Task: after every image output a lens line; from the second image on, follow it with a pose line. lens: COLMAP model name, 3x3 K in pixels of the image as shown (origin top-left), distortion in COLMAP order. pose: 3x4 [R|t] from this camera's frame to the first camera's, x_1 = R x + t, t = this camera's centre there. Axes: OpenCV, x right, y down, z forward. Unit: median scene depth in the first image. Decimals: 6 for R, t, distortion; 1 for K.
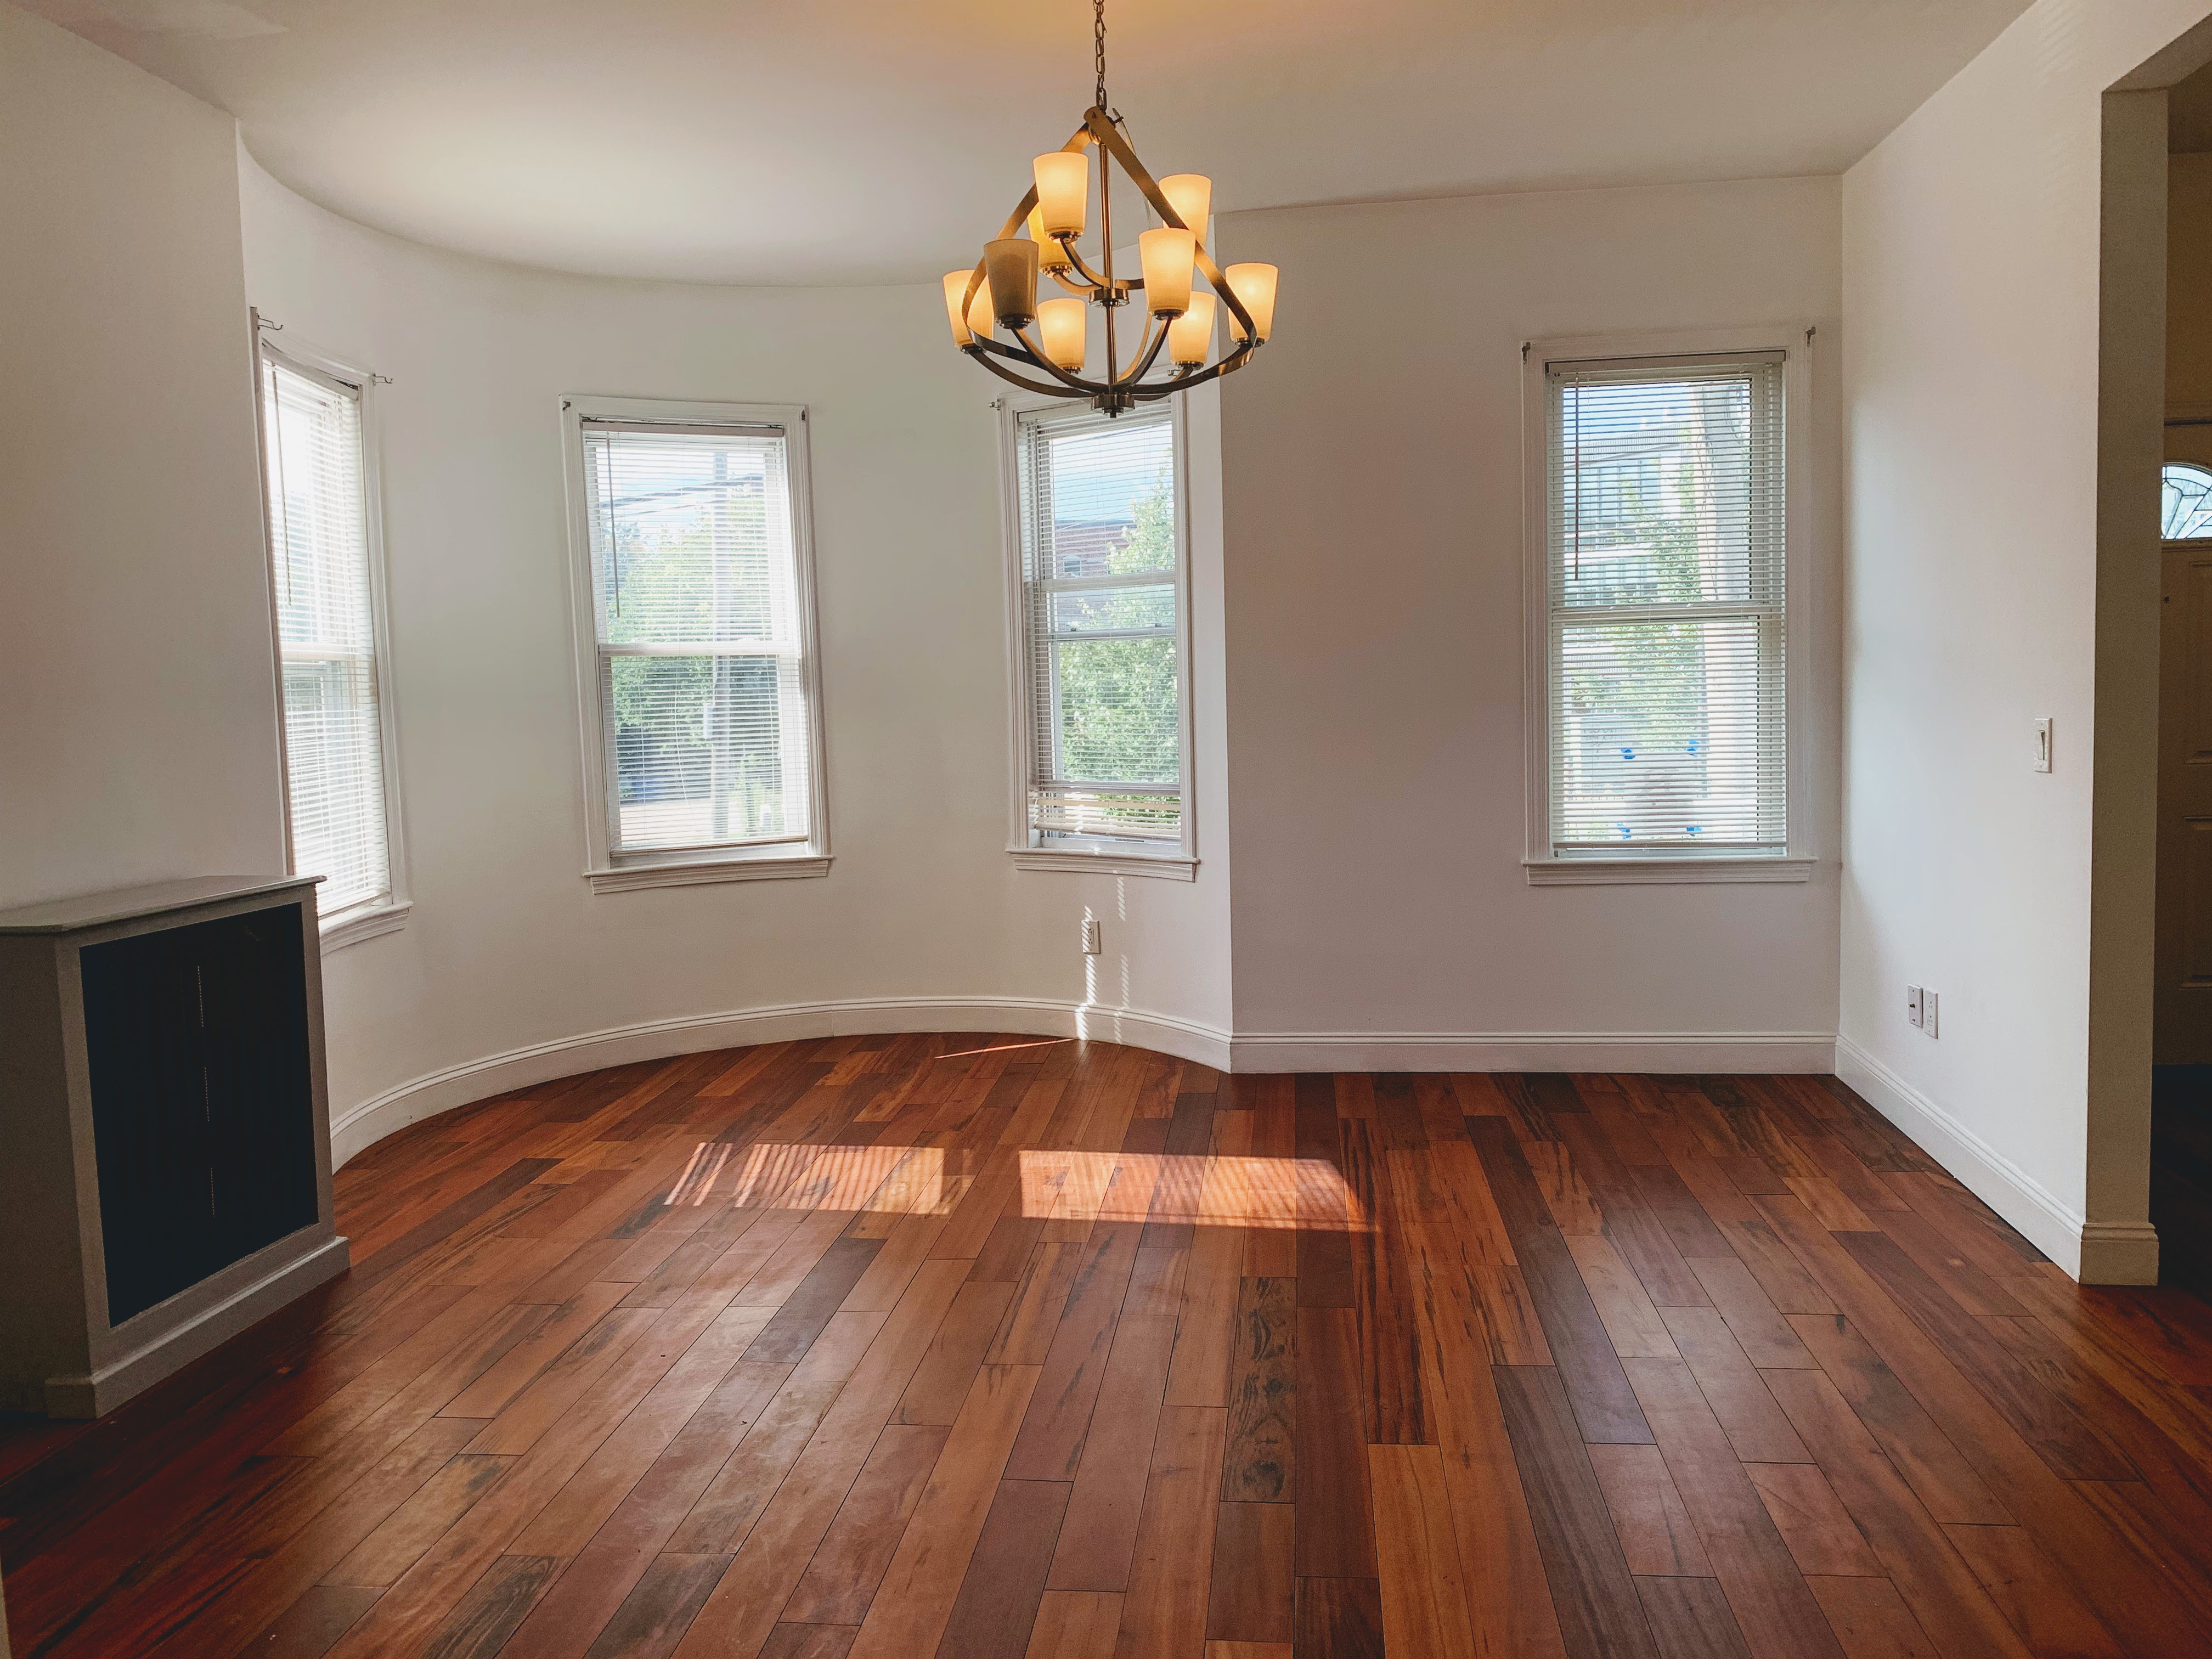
lens RADIAL K [[1690.5, 0, 1119.2], [0, 1690.5, 819.2], [0, 0, 1]] dist [0.046002, -0.063084]
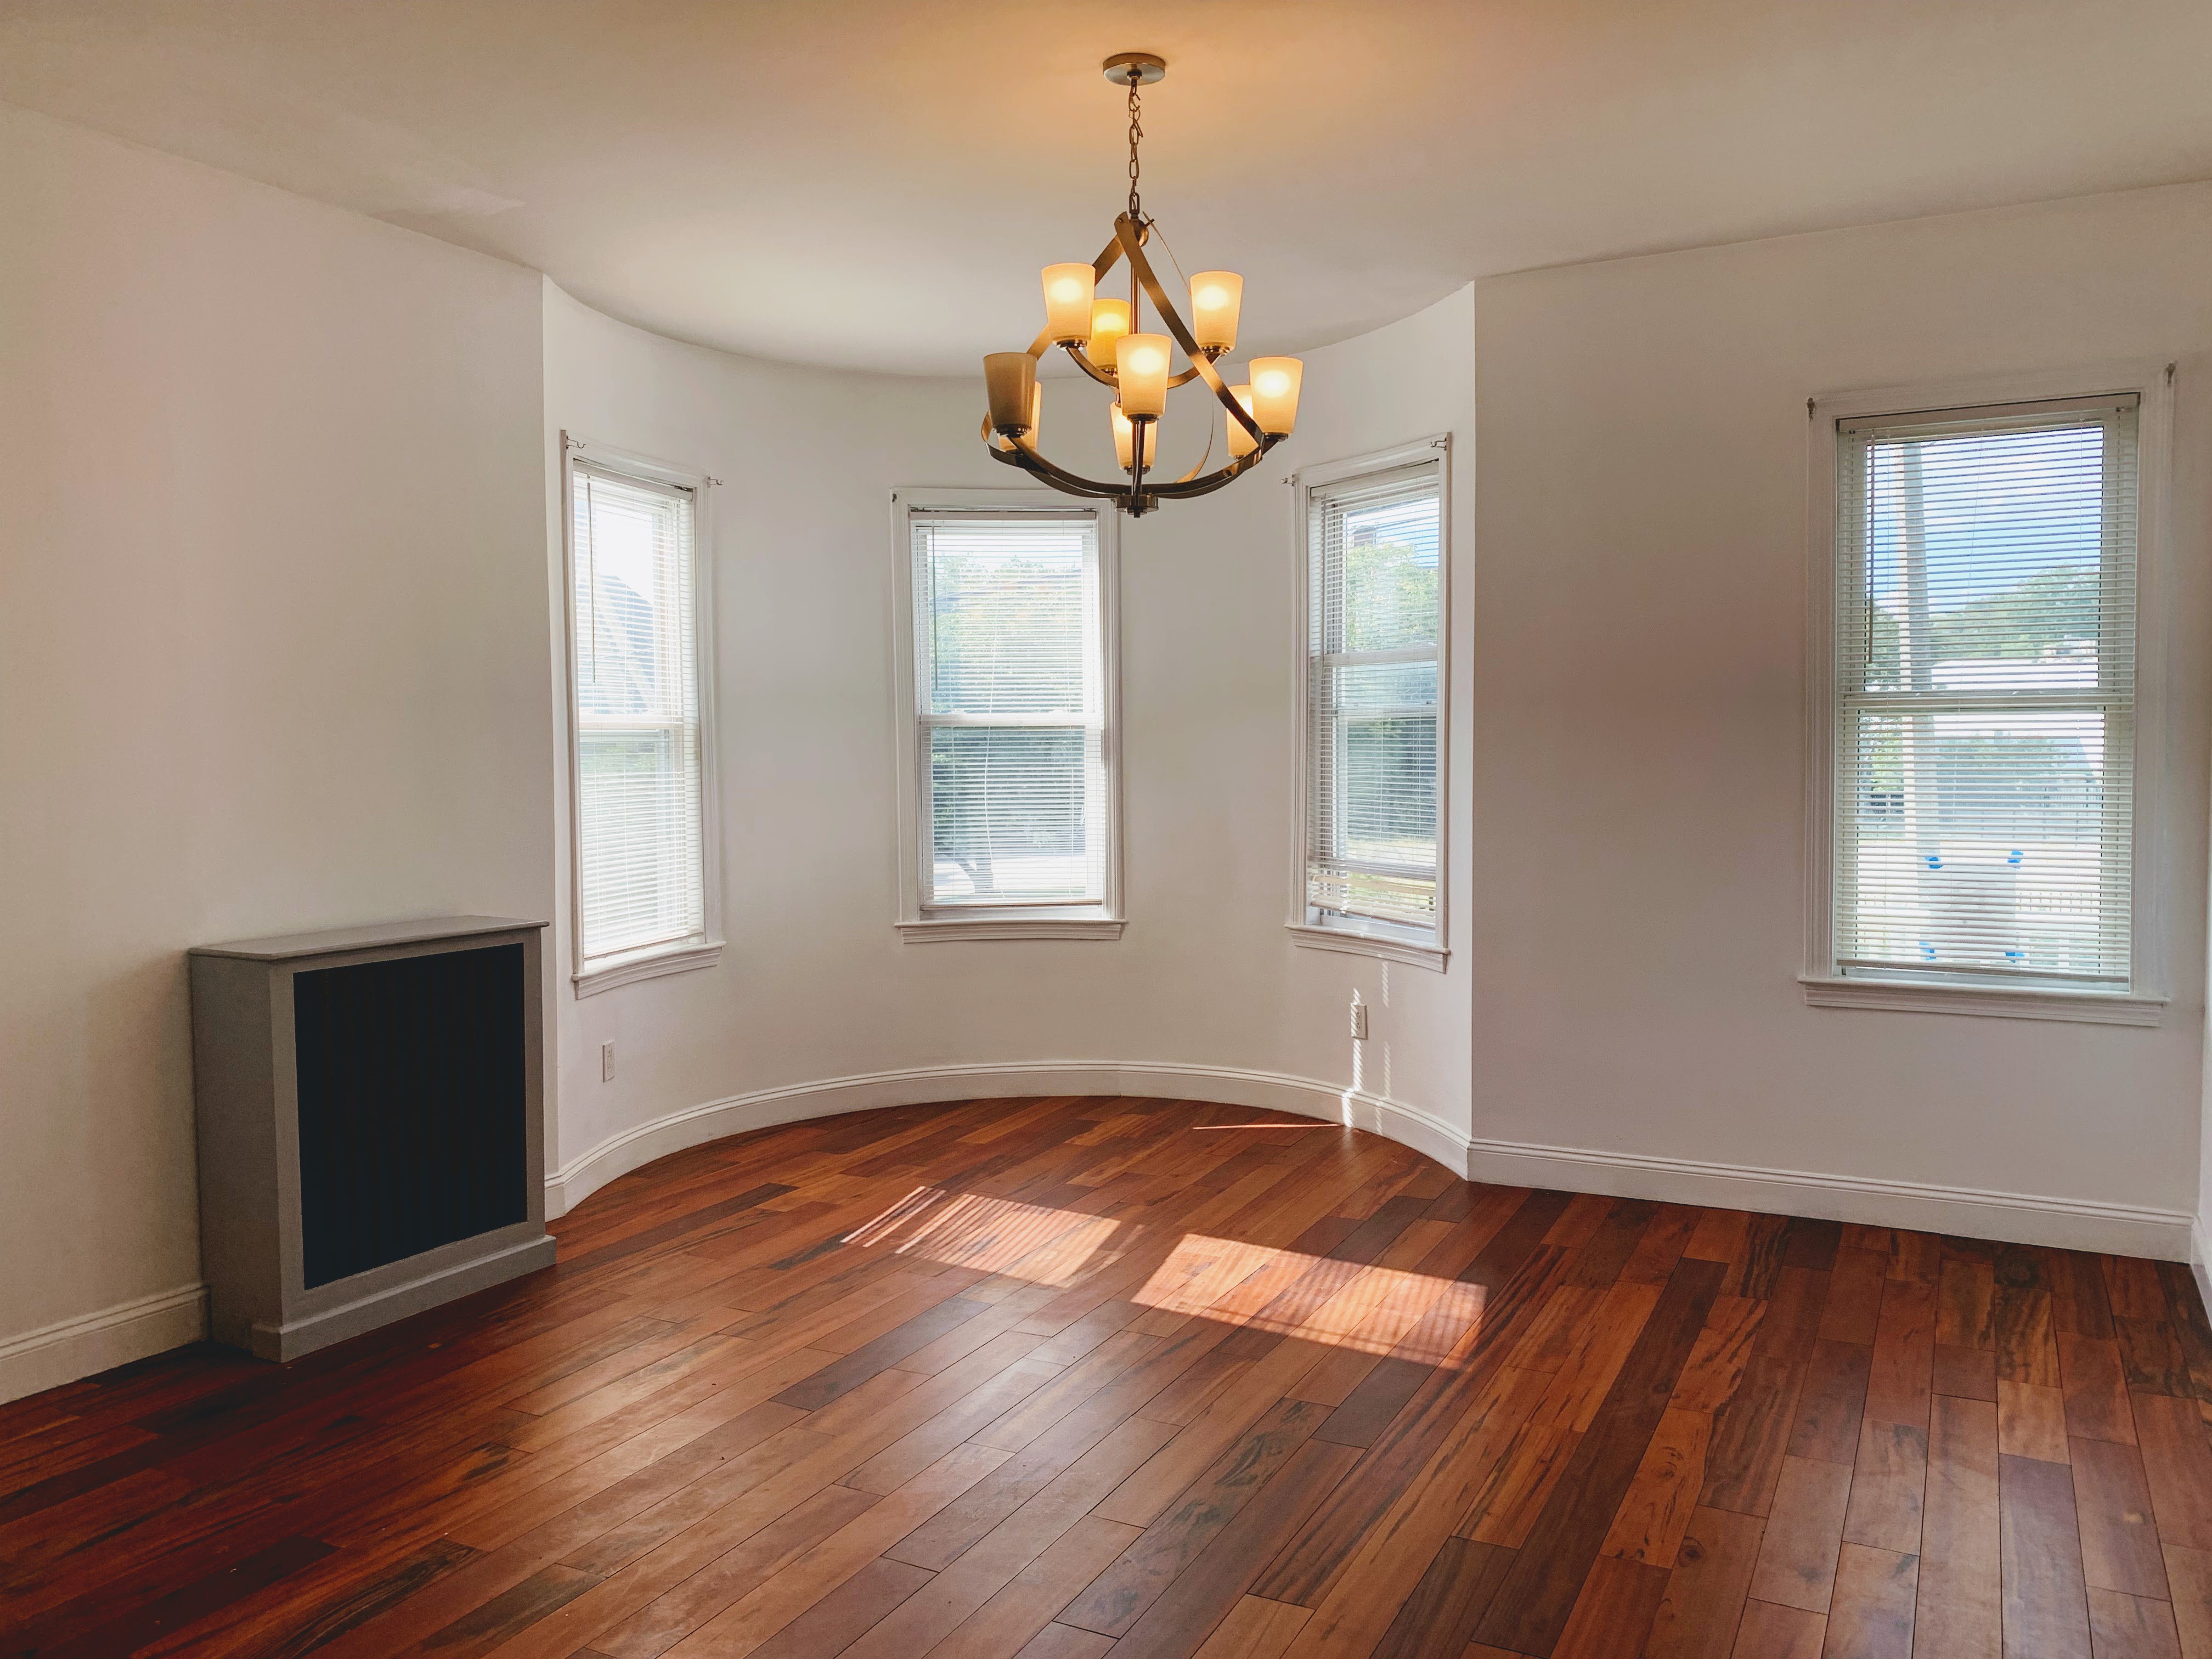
lens RADIAL K [[1697.4, 0, 1110.5], [0, 1697.4, 831.6], [0, 0, 1]] dist [0.034616, -0.041460]
pose [[0.933360, 0.041837, -0.356495, 0.262360], [-0.048450, 0.998779, -0.009637, -0.030819], [0.355657, 0.026267, 0.934247, 0.044884]]
